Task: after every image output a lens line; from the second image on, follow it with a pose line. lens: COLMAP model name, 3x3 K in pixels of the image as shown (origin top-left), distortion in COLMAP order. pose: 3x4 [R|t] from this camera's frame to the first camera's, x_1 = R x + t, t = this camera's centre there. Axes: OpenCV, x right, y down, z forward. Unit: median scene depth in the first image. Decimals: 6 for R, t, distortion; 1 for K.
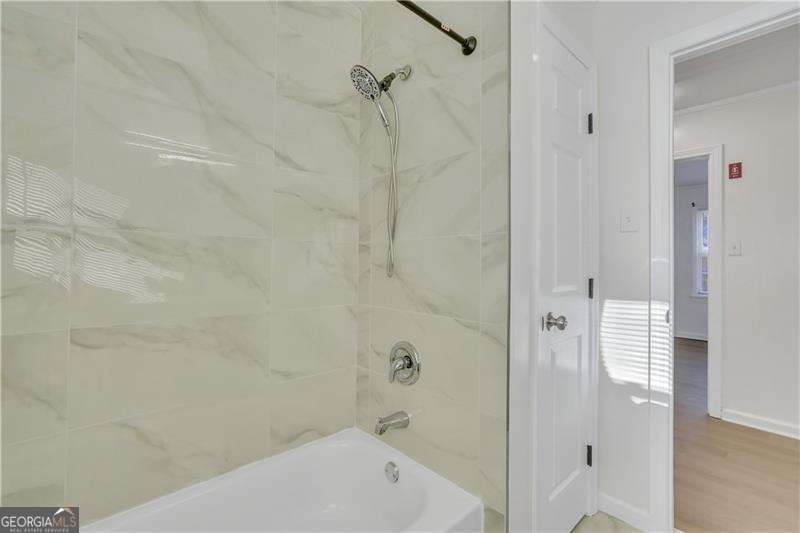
lens RADIAL K [[357.0, 0, 396.8], [0, 357.0, 260.0], [0, 0, 1]] dist [-0.001021, -0.000094]
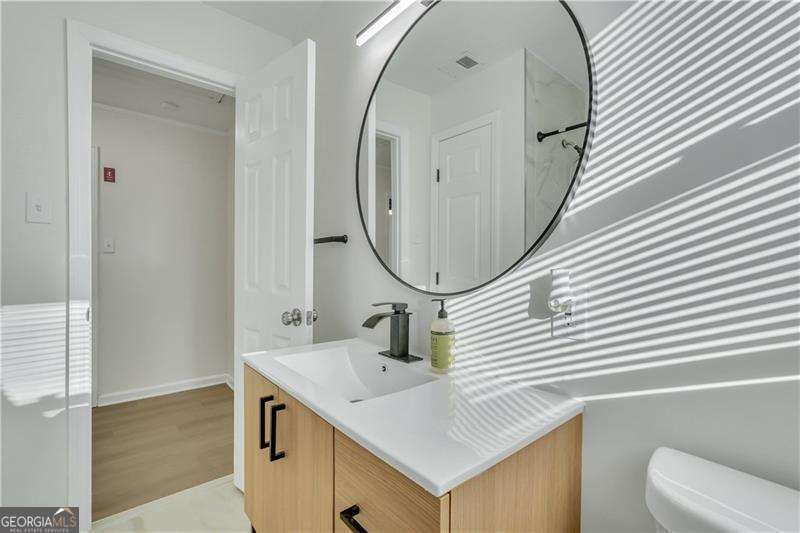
lens RADIAL K [[357.0, 0, 397.6], [0, 357.0, 270.4], [0, 0, 1]] dist [-0.001021, -0.000094]
pose [[0.051118, -0.019076, 0.998510, -0.166130], [-0.022453, 0.999543, 0.020245, -0.001507], [-0.998440, -0.023454, 0.050667, 0.103775]]
